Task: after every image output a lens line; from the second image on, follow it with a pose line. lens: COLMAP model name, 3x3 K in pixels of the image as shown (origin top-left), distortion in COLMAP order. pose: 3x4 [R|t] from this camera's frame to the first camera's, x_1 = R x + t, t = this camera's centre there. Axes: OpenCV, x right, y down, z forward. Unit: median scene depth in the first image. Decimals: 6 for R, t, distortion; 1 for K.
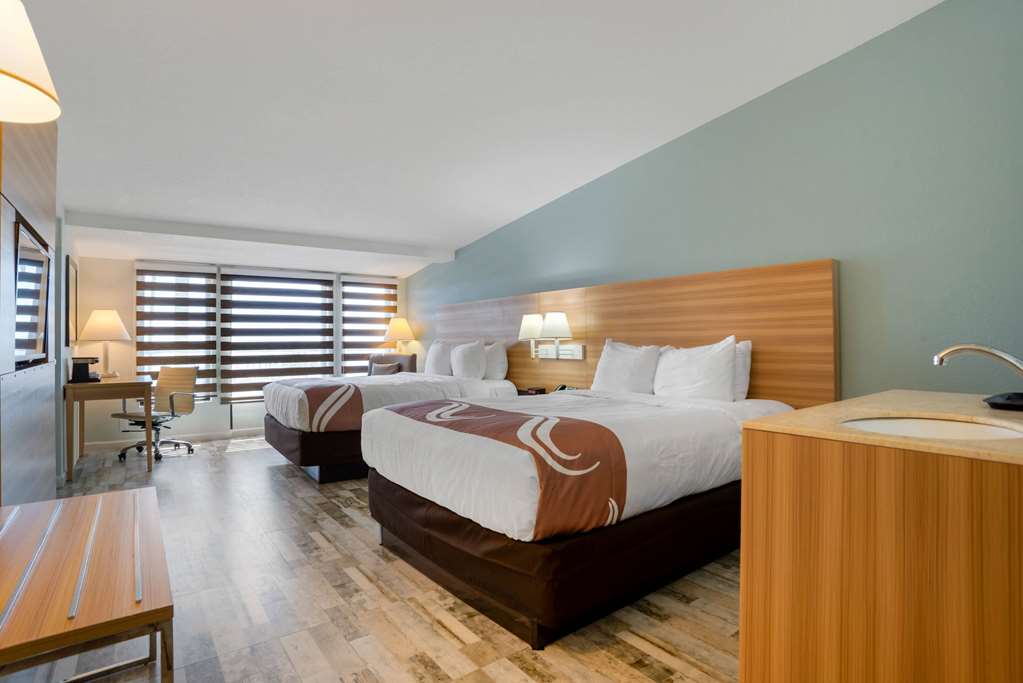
lens RADIAL K [[545.2, 0, 511.5], [0, 545.2, 341.5], [0, 0, 1]] dist [-0.000827, -0.000016]
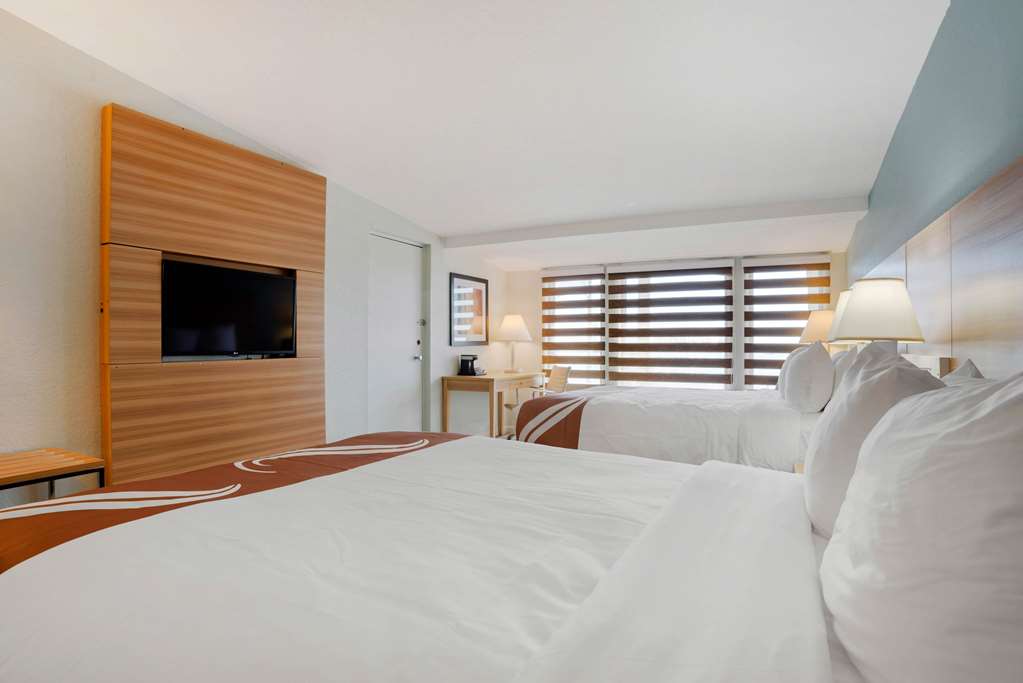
lens RADIAL K [[545.2, 0, 511.5], [0, 545.2, 341.5], [0, 0, 1]] dist [-0.000827, -0.000016]
pose [[0.494457, 0.006420, -0.869179, 0.233238], [-0.006787, 0.999971, 0.003525, -0.003934], [0.869176, 0.004157, 0.494486, 0.363815]]
